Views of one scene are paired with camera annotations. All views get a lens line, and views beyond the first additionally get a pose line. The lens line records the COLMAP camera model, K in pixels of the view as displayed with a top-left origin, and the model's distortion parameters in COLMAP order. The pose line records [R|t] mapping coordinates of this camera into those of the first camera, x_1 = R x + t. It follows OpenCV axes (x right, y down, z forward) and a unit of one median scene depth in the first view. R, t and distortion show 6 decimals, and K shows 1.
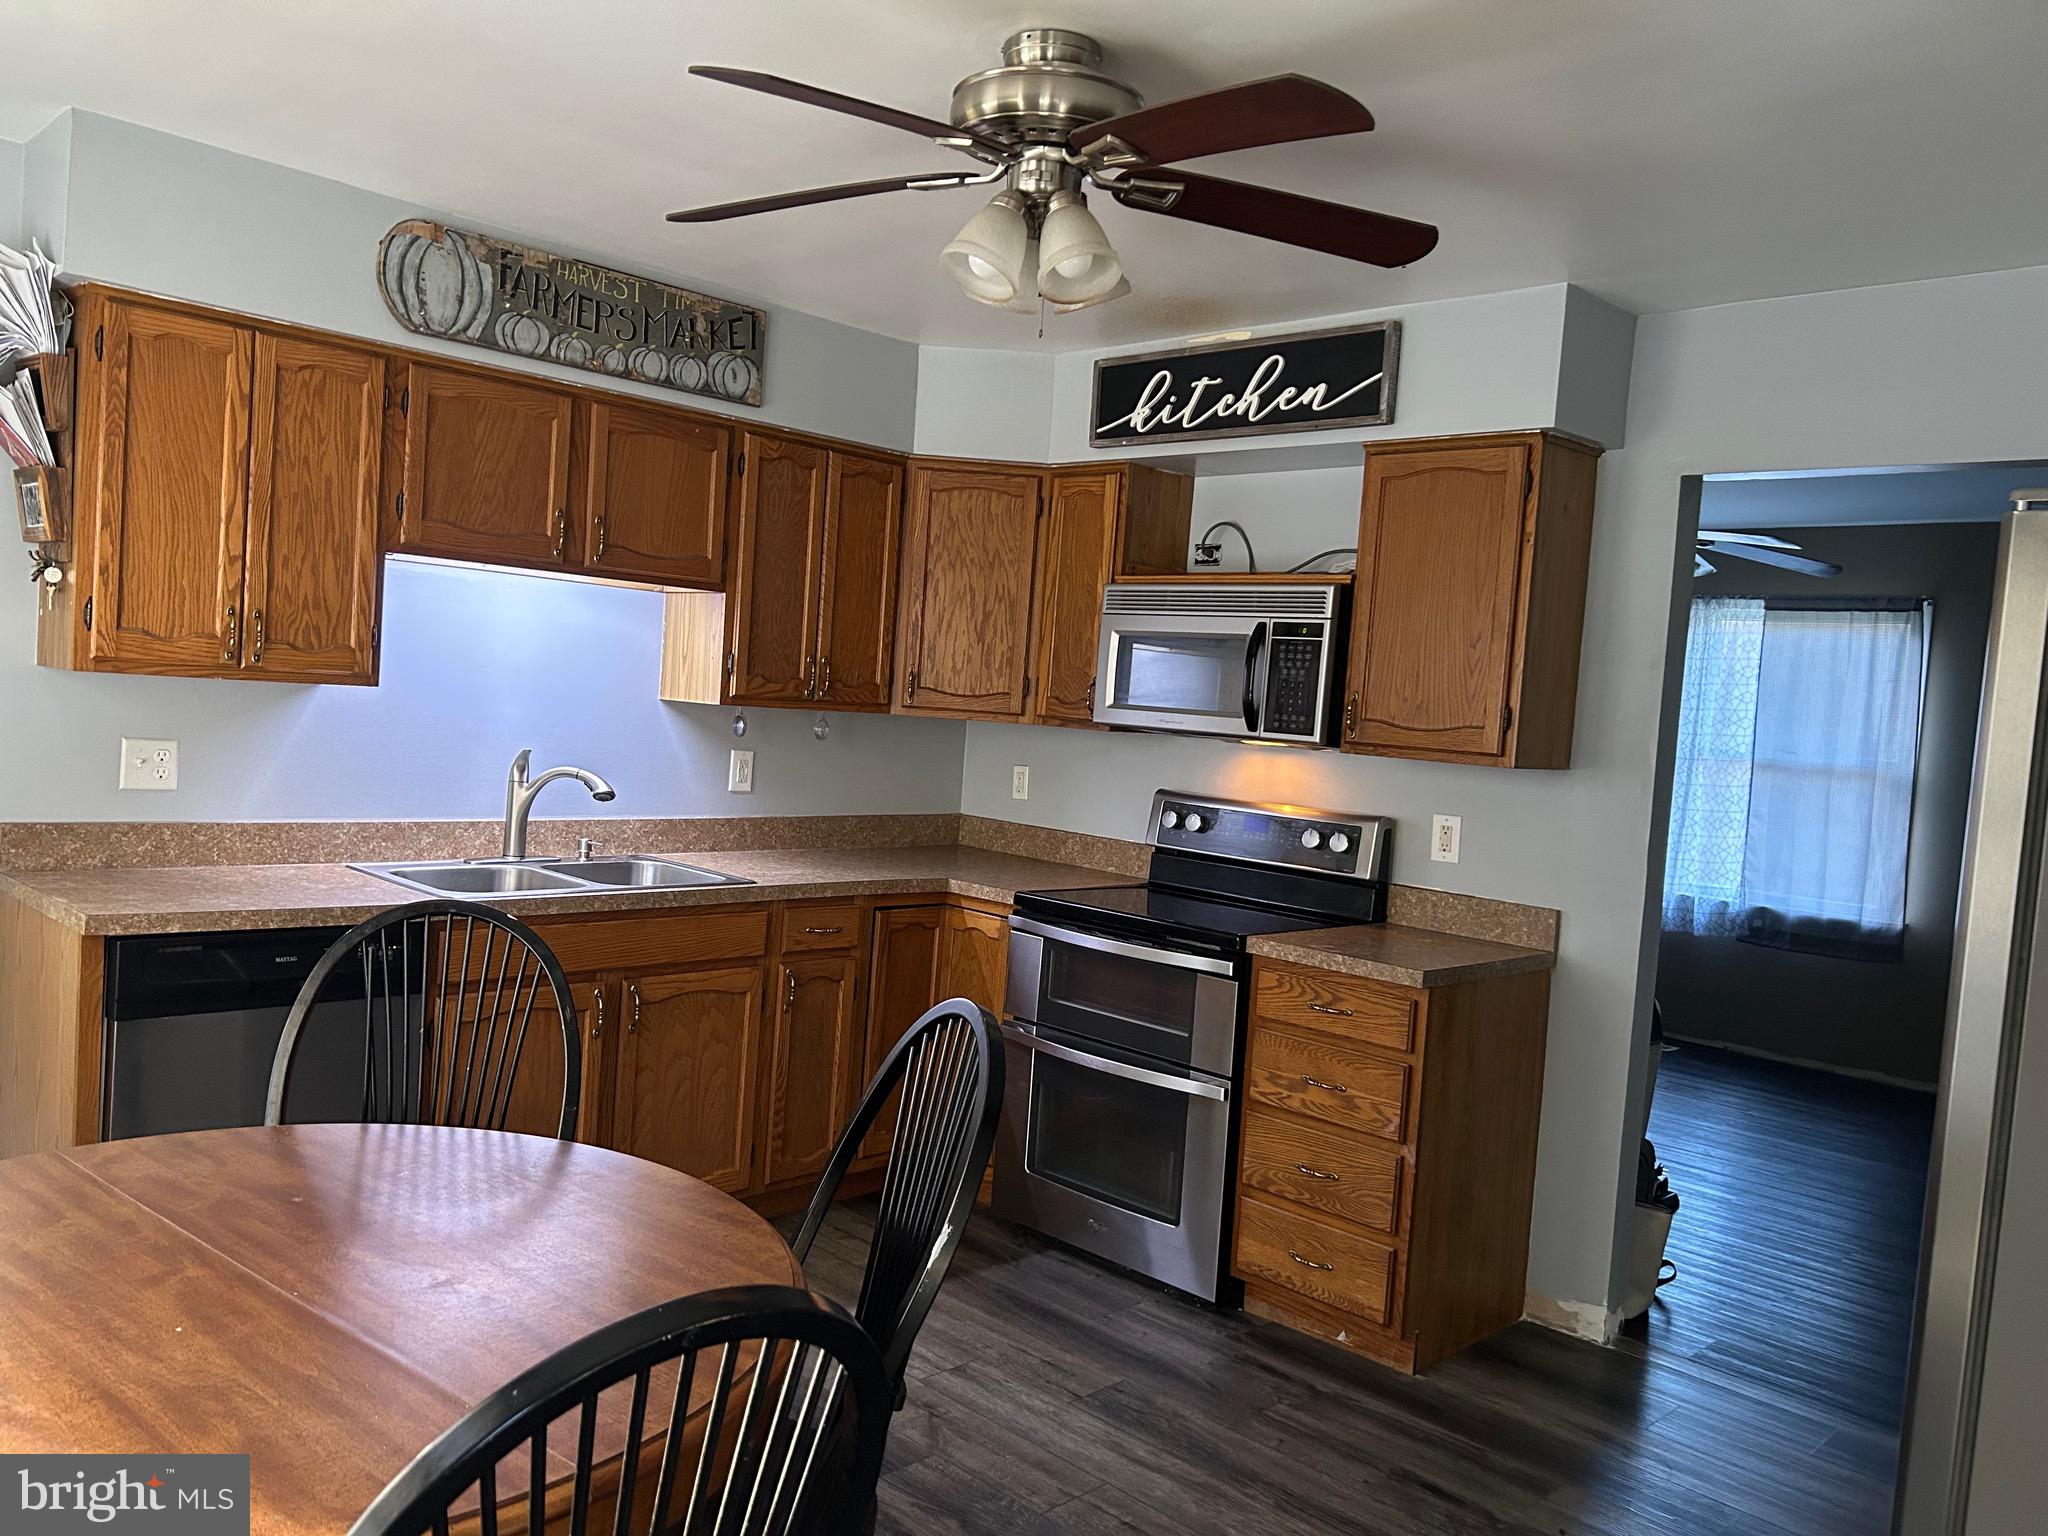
lens RADIAL K [[1531.4, 0, 1024.0], [0, 1531.4, 768.0], [0, 0, 1]] dist [-0.002991, -0.002540]
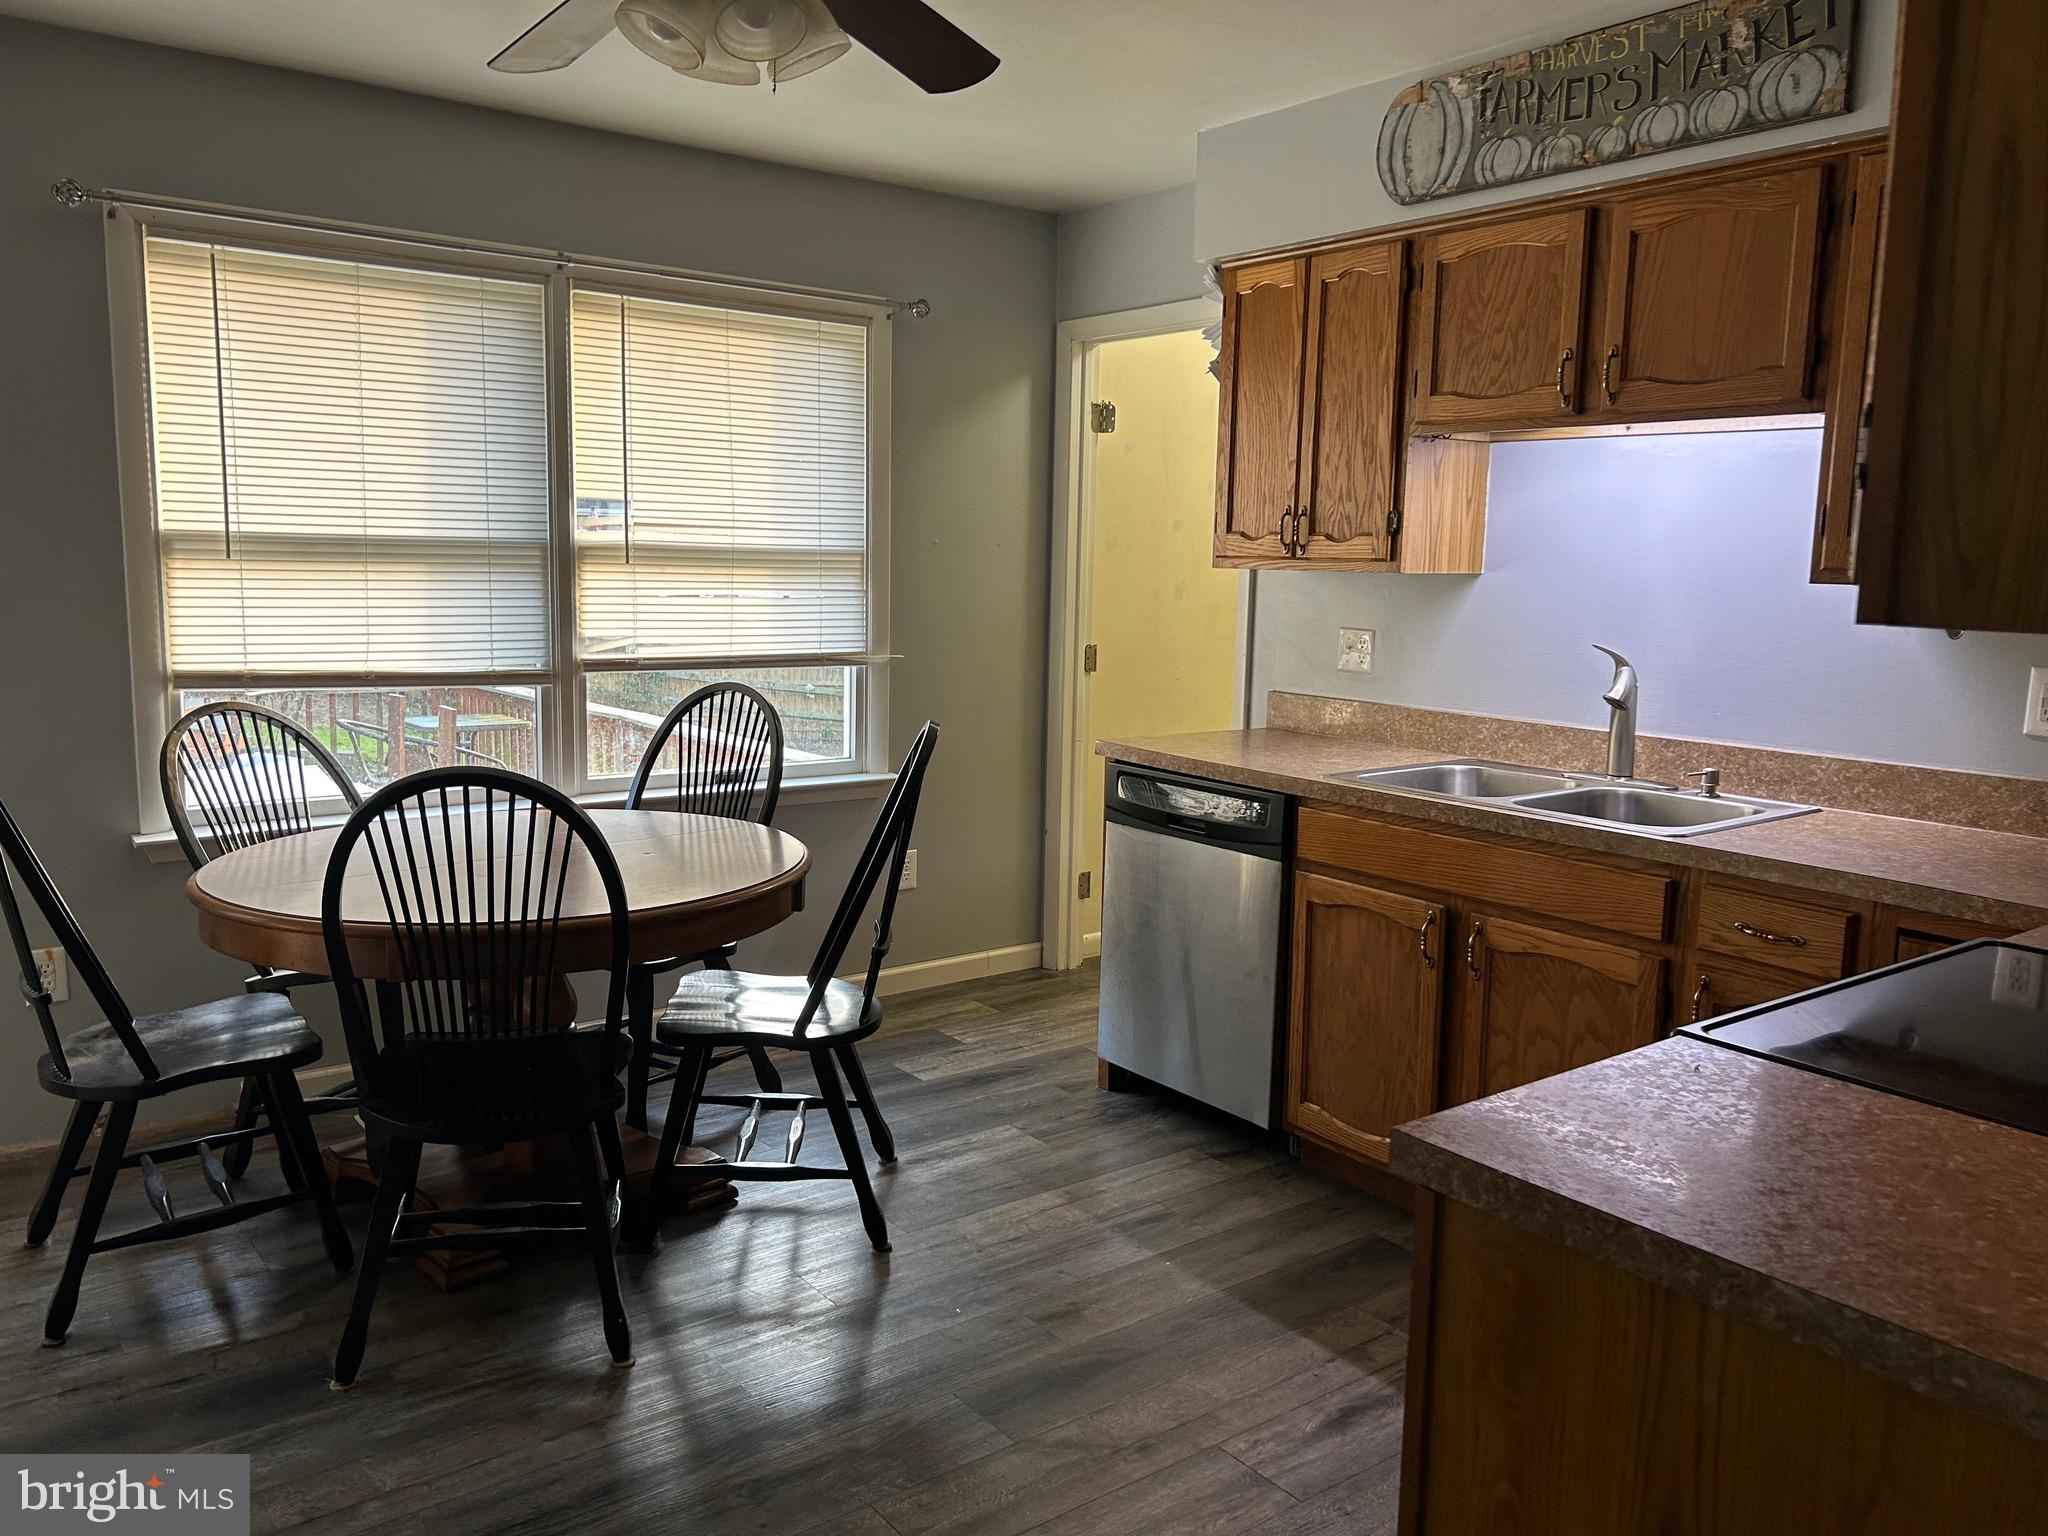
lens RADIAL K [[1531.4, 0, 1024.0], [0, 1531.4, 768.0], [0, 0, 1]] dist [-0.002991, -0.002540]
pose [[-0.147705, 0.062643, -0.987046, 0.596301], [-0.084863, 0.993509, 0.075752, 0.019251], [0.985384, 0.094953, -0.141430, 0.884211]]
